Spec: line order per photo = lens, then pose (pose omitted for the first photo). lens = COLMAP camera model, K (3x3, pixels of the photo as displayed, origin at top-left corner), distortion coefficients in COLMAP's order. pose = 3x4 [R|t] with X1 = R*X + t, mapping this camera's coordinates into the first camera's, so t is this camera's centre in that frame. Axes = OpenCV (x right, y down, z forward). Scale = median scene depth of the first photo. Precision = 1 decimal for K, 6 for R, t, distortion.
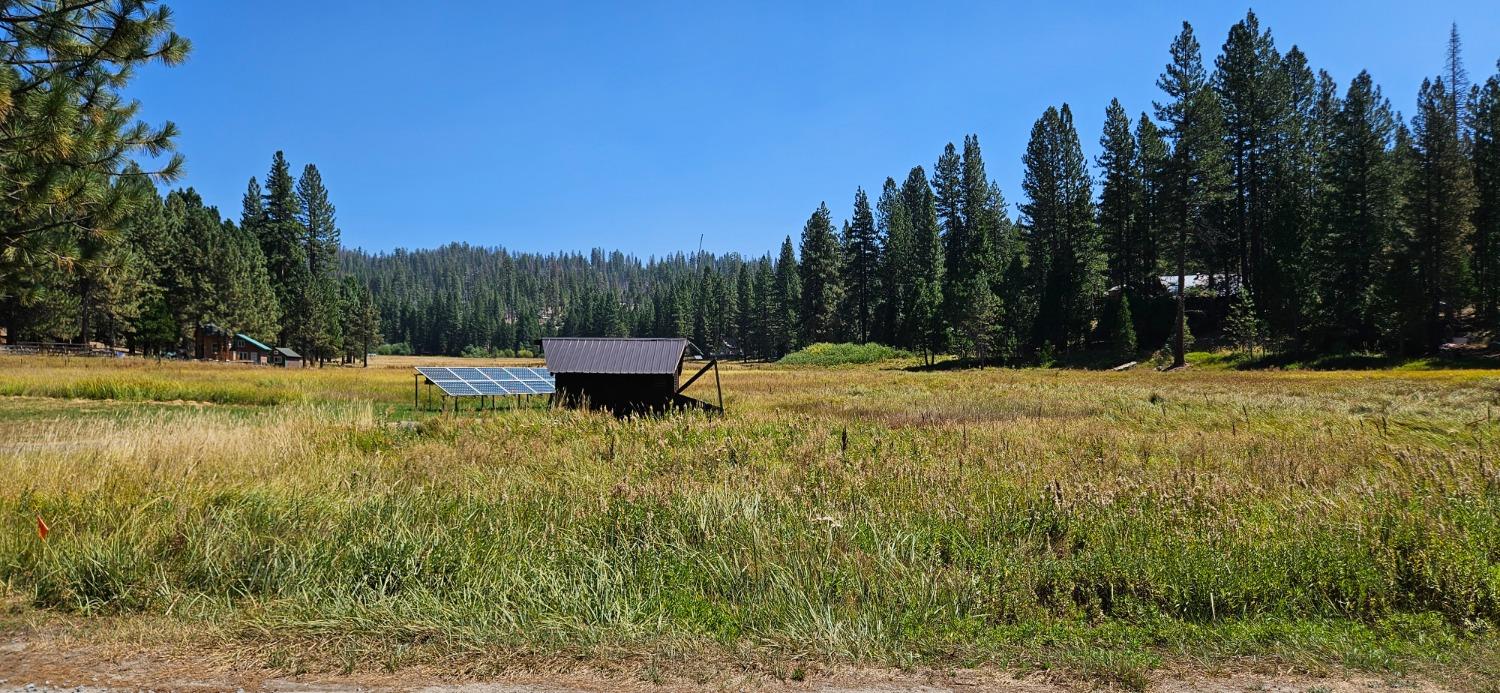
lens RADIAL K [[996.0, 0, 753.5], [0, 996.0, 344.8], [0, 0, 1]] dist [0.072238, -0.070737]
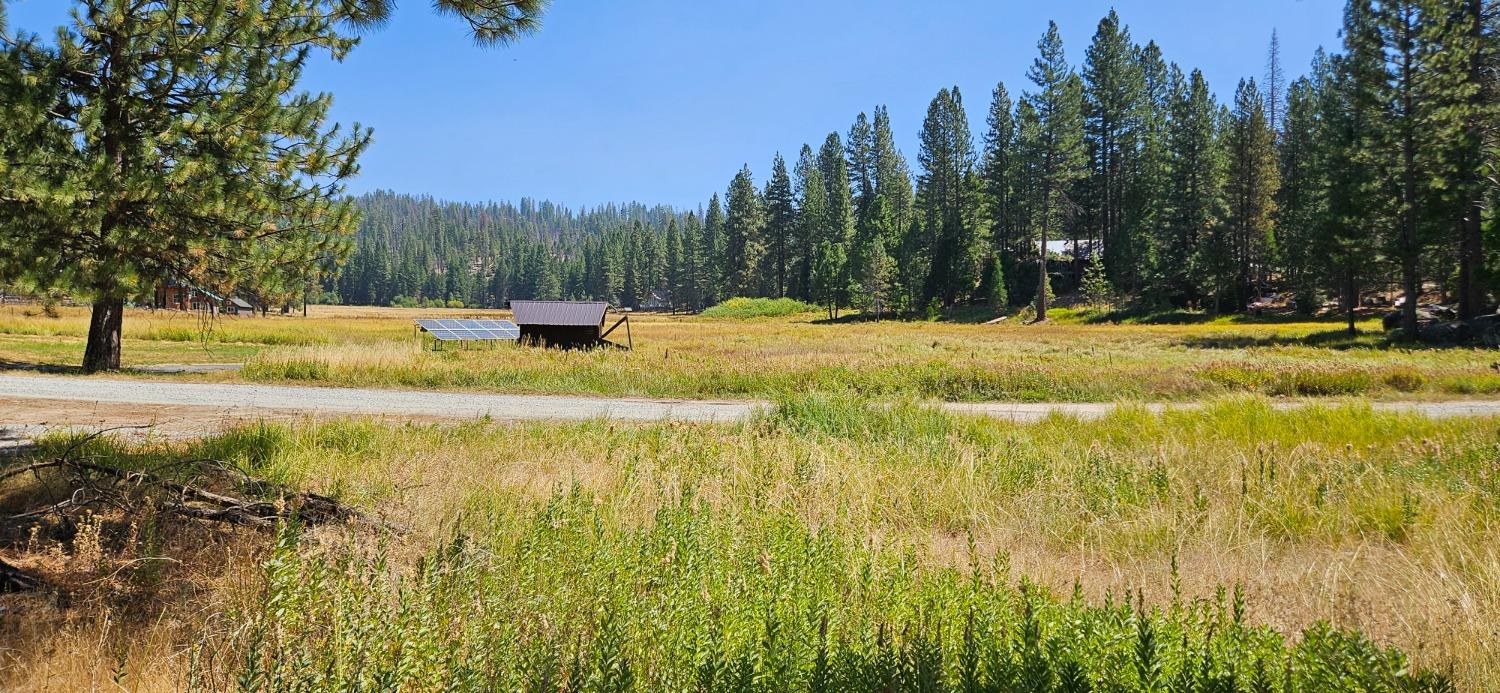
lens RADIAL K [[996.0, 0, 753.5], [0, 996.0, 344.8], [0, 0, 1]] dist [0.072238, -0.070737]
pose [[0.997679, 0.004059, 0.067975, 0.010643], [-0.007342, 0.998815, 0.048108, -0.003355], [-0.067699, -0.048496, 0.996526, -0.109307]]
